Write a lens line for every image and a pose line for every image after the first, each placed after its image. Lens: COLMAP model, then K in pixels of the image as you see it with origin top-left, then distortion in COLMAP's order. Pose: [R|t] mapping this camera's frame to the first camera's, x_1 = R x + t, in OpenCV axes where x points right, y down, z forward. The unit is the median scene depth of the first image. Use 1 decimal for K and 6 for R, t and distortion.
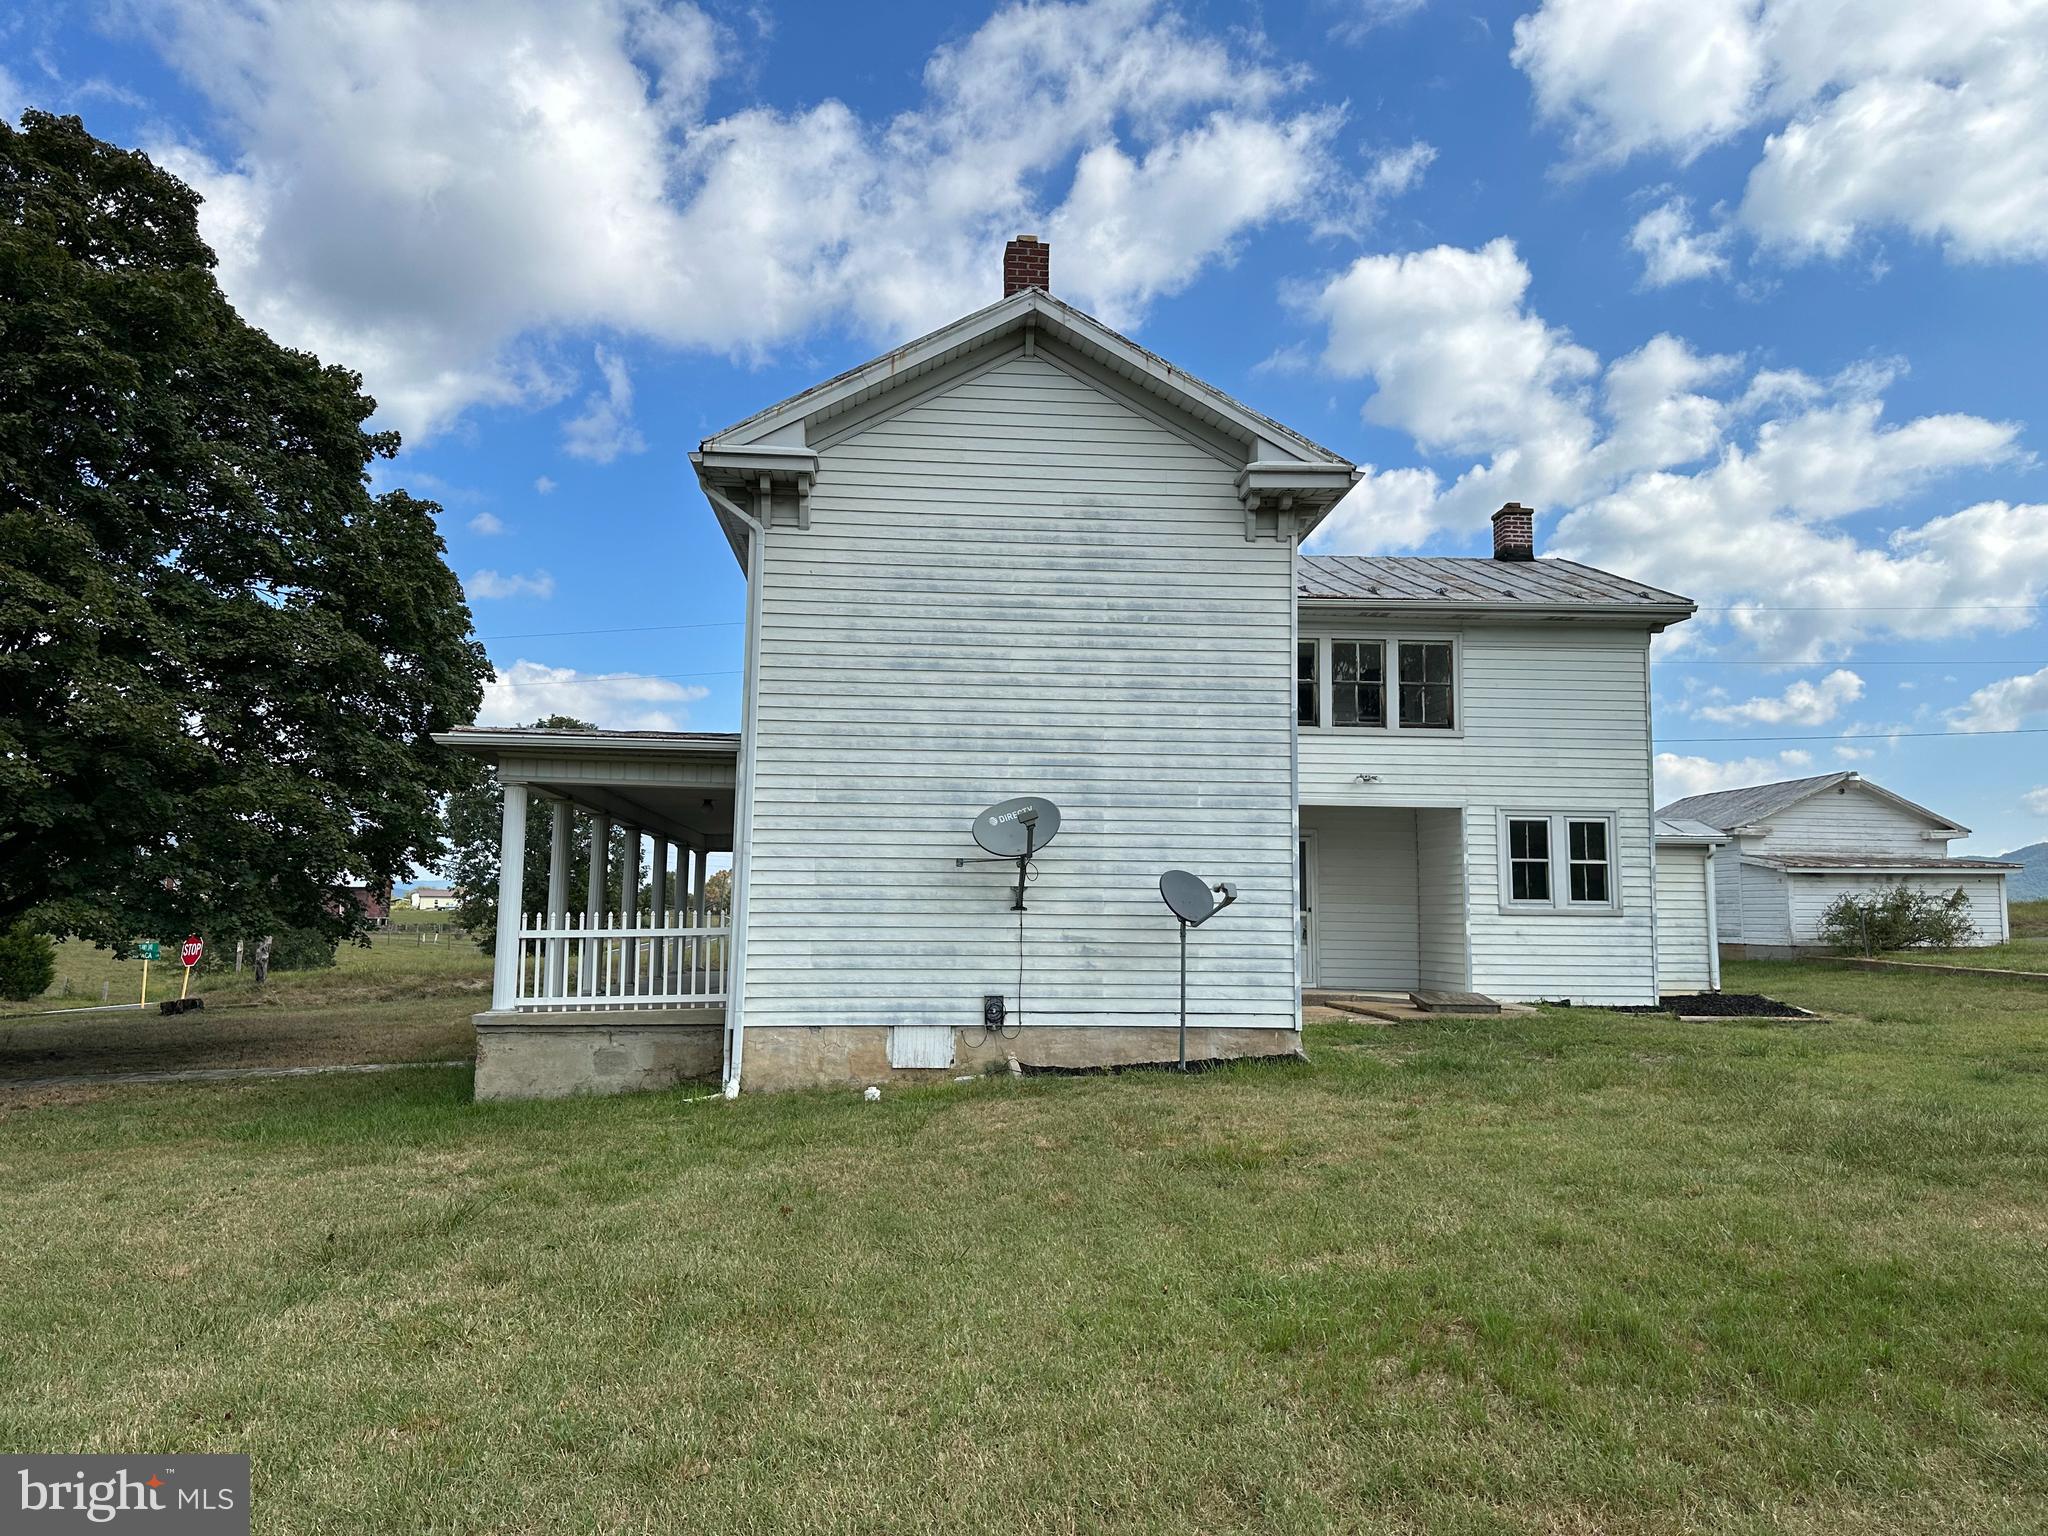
lens RADIAL K [[1428.7, 0, 988.5], [0, 1428.7, 767.1], [0, 0, 1]] dist [0.195587, -0.352287]
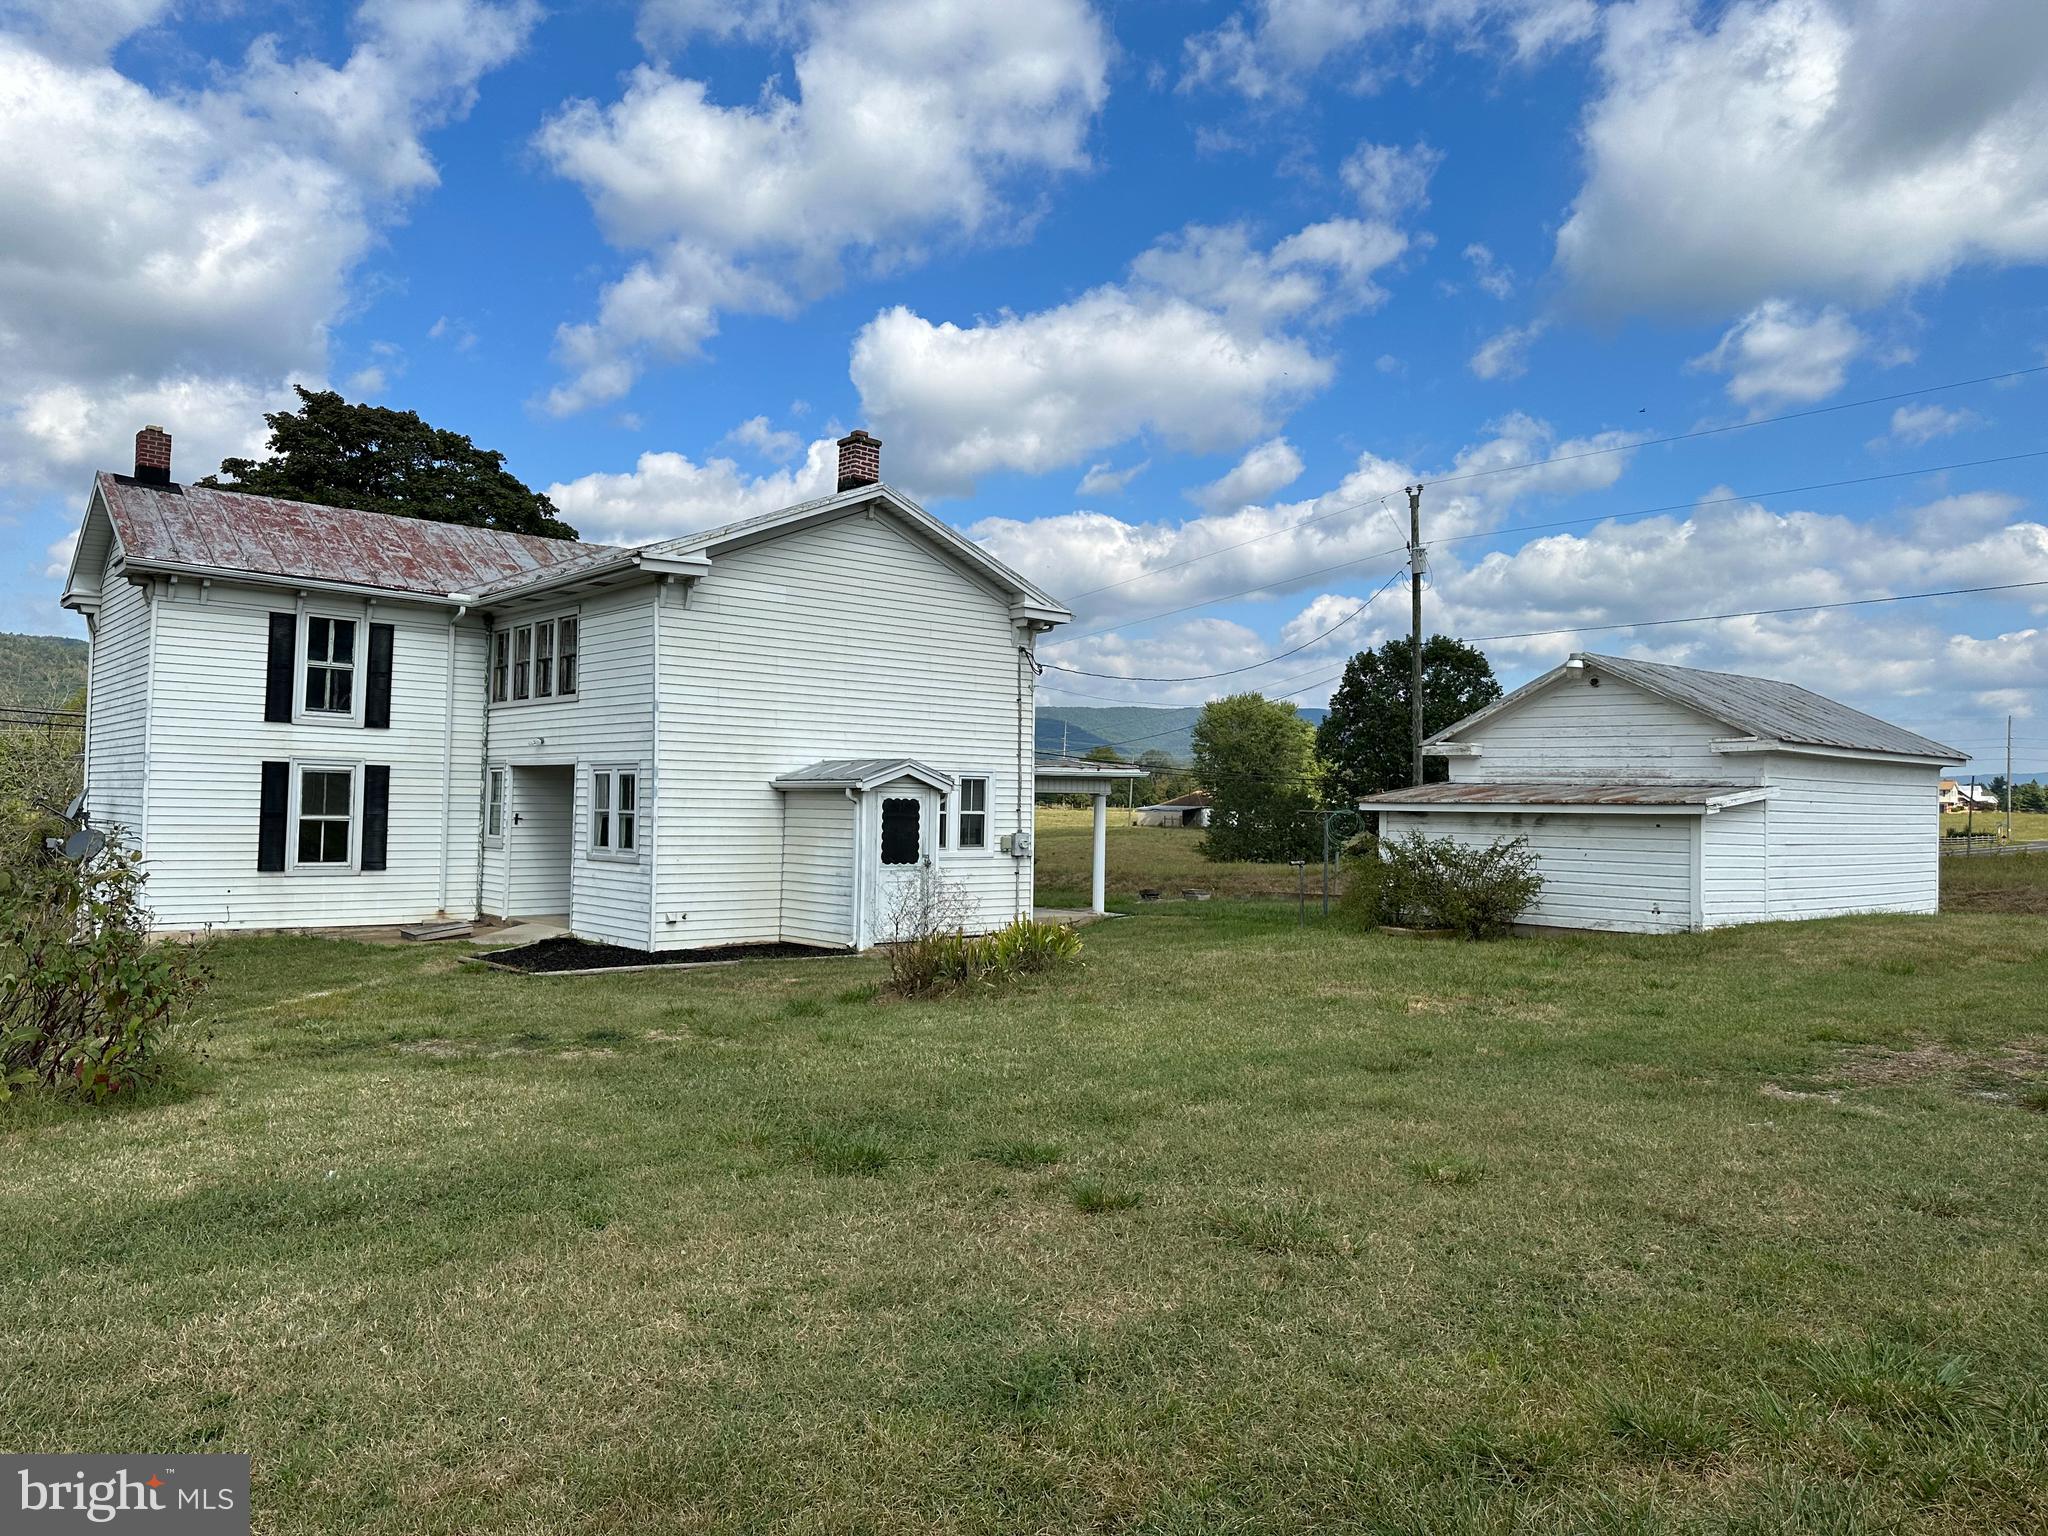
lens RADIAL K [[1469.5, 0, 1024.0], [0, 1469.5, 768.0], [0, 0, 1]] dist [0.051477, -0.094658]
pose [[0.589917, -0.018779, -0.807246, 1.445647], [0.075826, 0.996600, 0.032228, 0.020413], [0.803896, -0.080222, 0.589335, 0.604641]]
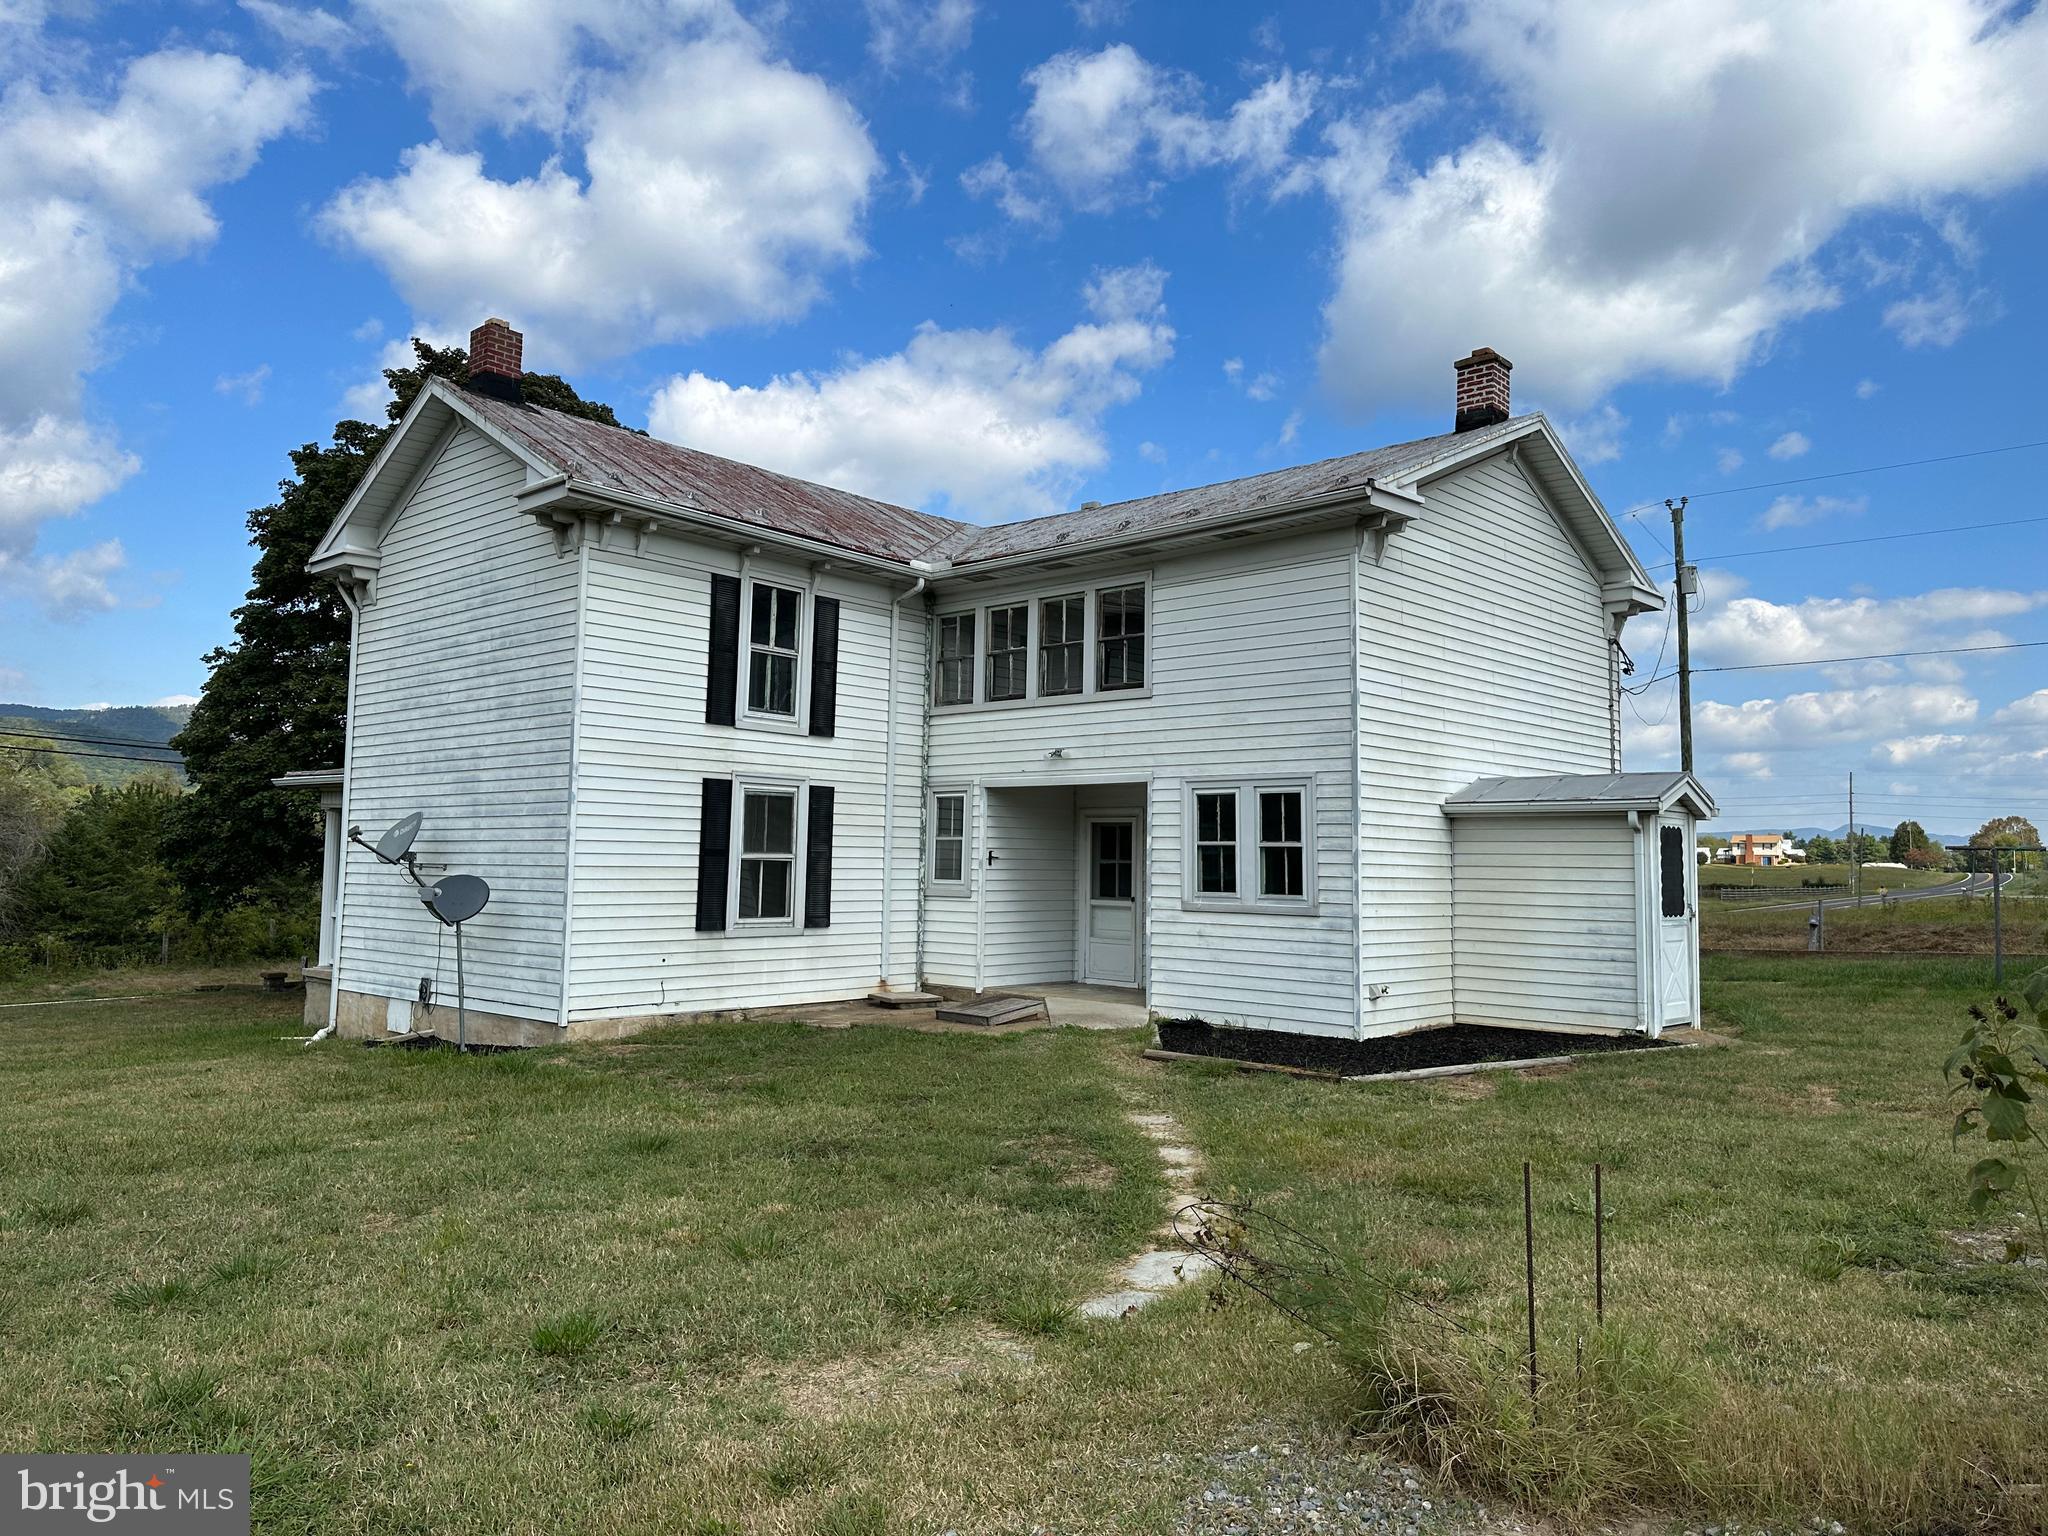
lens RADIAL K [[1428.7, 0, 988.5], [0, 1428.7, 767.1], [0, 0, 1]] dist [0.195587, -0.352287]
pose [[0.676283, -0.049302, -0.734991, 0.867379], [0.072369, 0.997378, -0.000314, 0.013061], [0.733079, -0.052979, 0.678077, 0.373826]]
